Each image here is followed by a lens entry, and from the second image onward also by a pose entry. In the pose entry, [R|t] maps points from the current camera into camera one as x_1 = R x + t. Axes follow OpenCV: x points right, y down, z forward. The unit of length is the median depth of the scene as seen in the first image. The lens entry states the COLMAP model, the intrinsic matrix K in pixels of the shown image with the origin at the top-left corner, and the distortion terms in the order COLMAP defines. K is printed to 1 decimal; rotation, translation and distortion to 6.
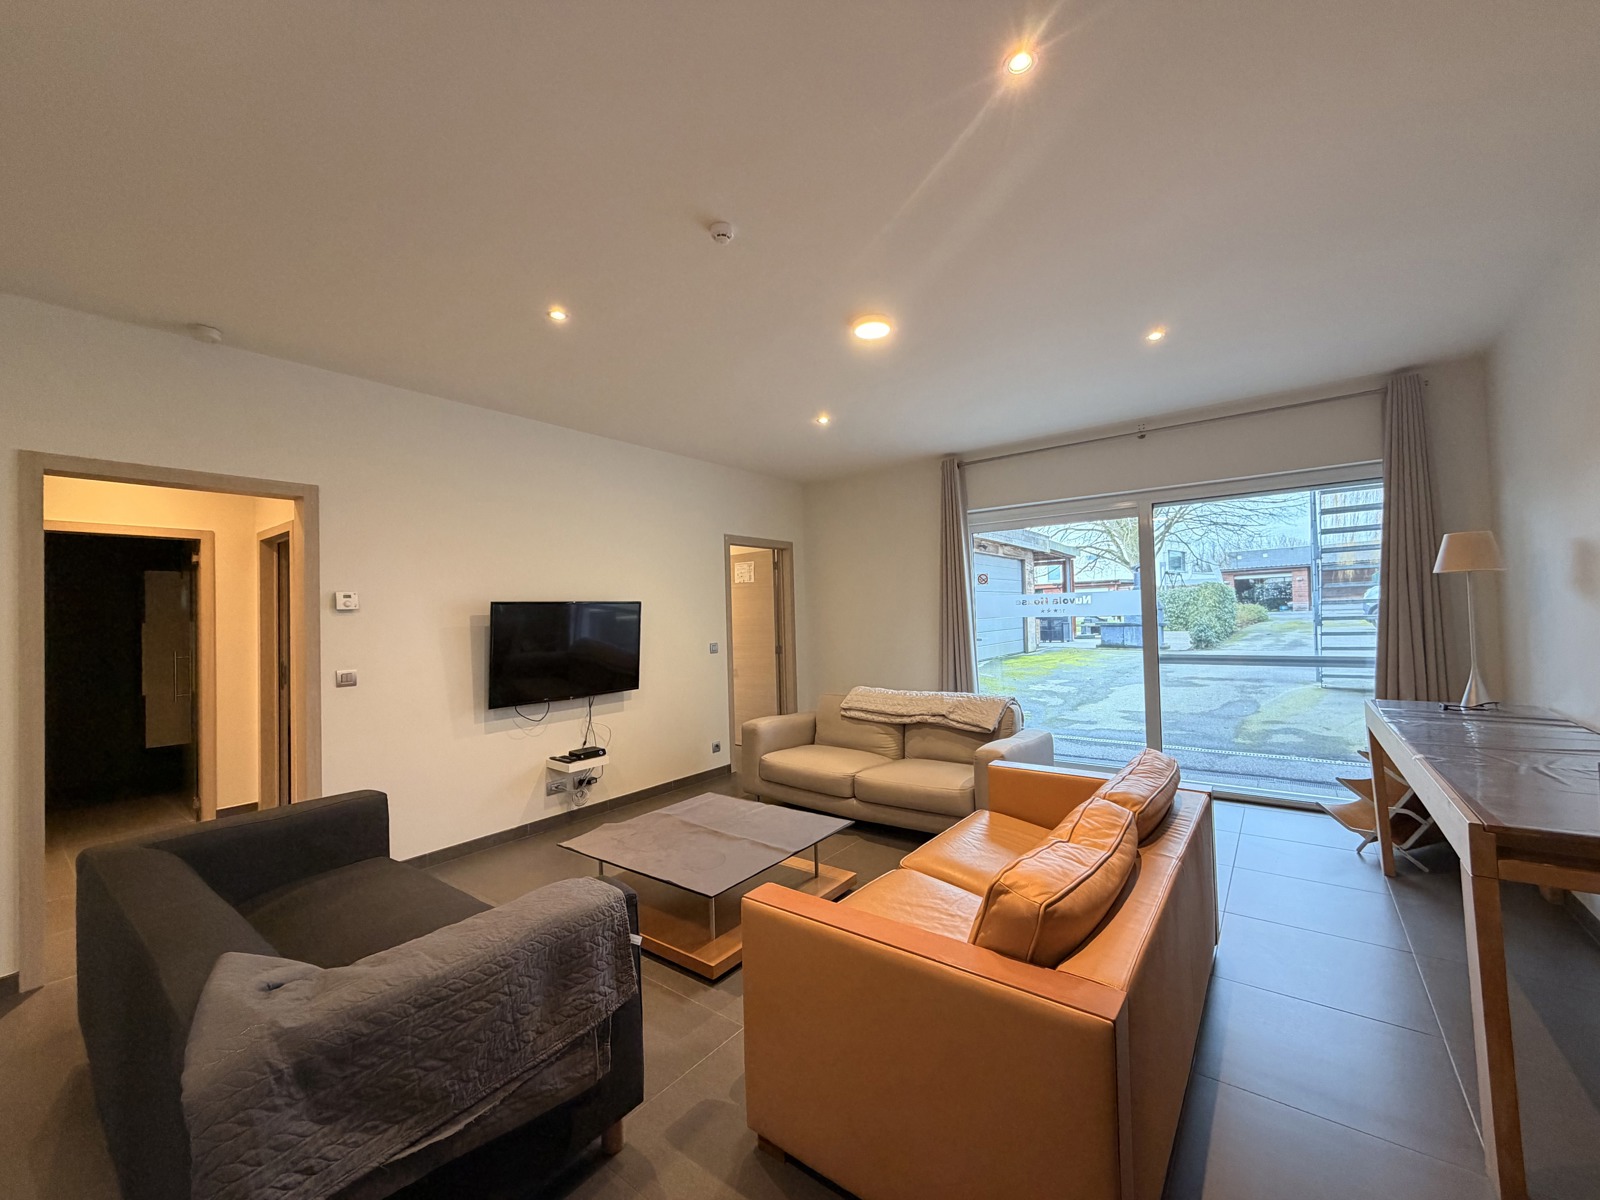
lens RADIAL K [[637.2, 0, 800.5], [0, 637.2, 606.3], [0, 0, 1]] dist [-0.000402, -0.000848]
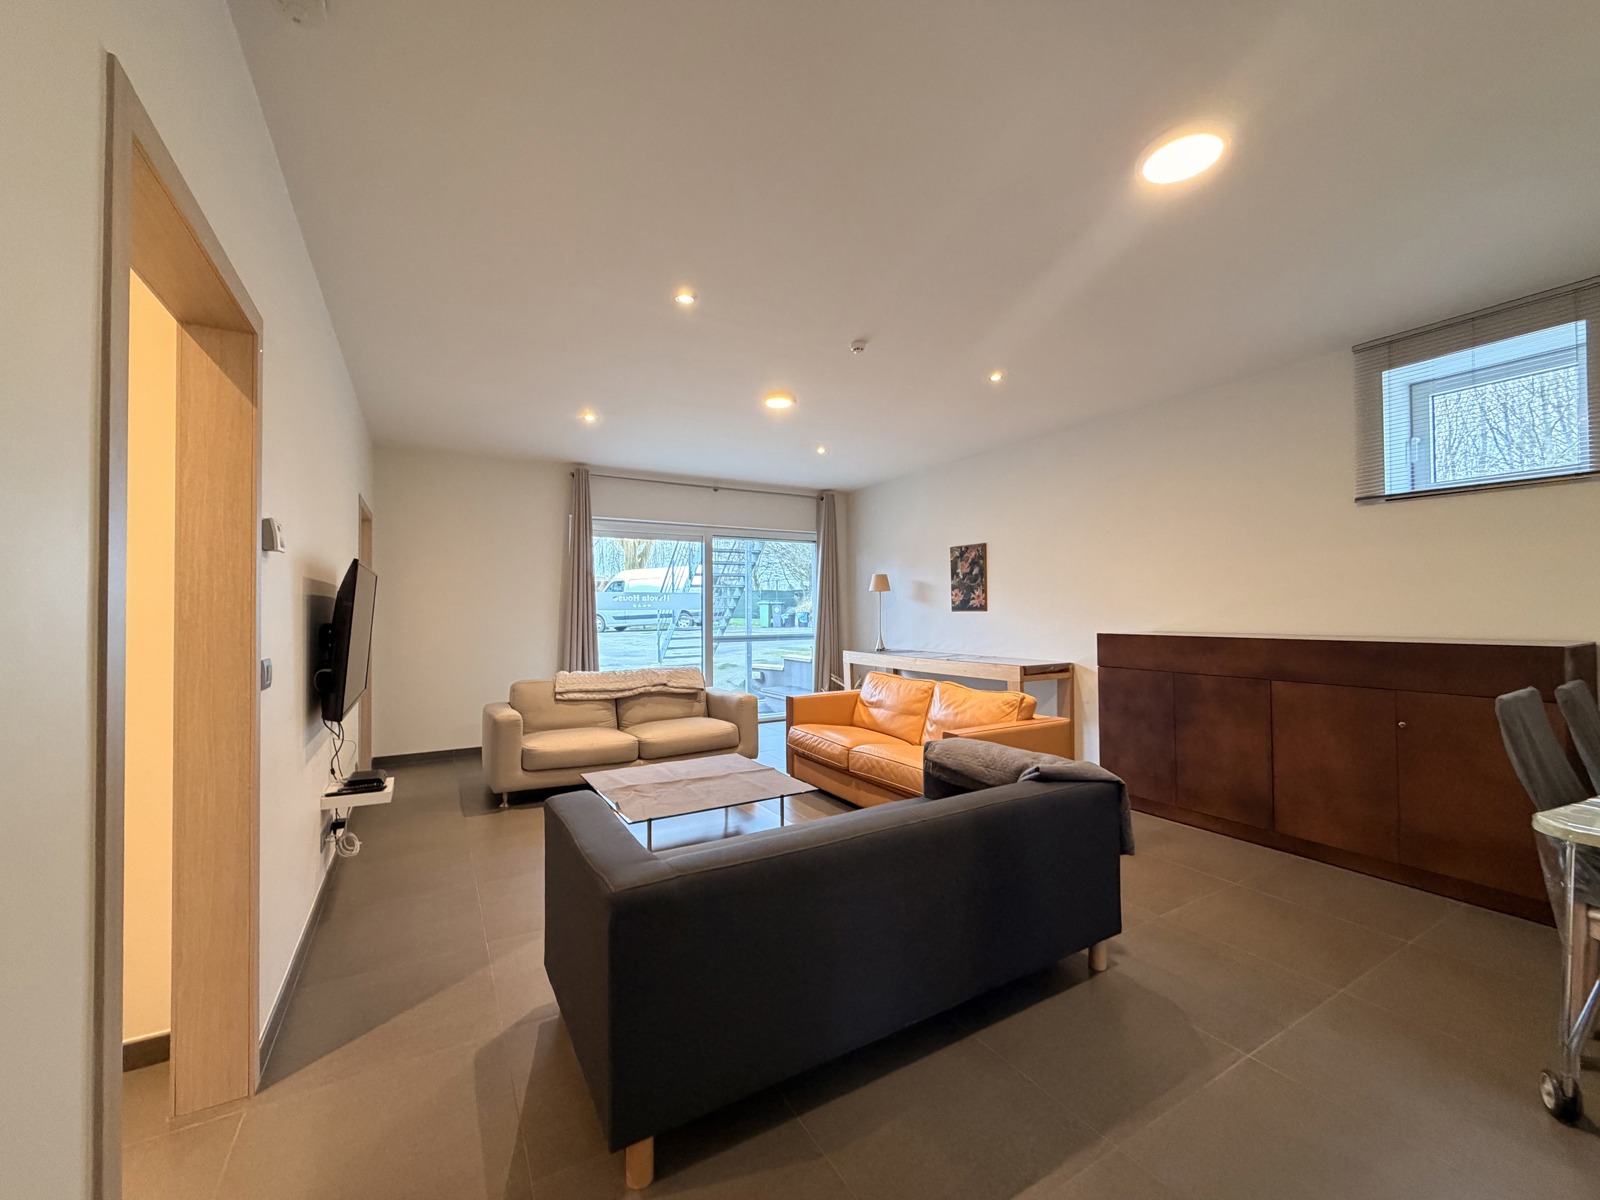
lens RADIAL K [[637.2, 0, 798.7], [0, 637.2, 598.0], [0, 0, 1]] dist [-0.000402, -0.000848]
pose [[0.384845, 0.037635, 0.922214, -0.777071], [-0.021037, 0.999266, -0.032001, 0.031377], [-0.922742, -0.007085, 0.385354, 0.242636]]
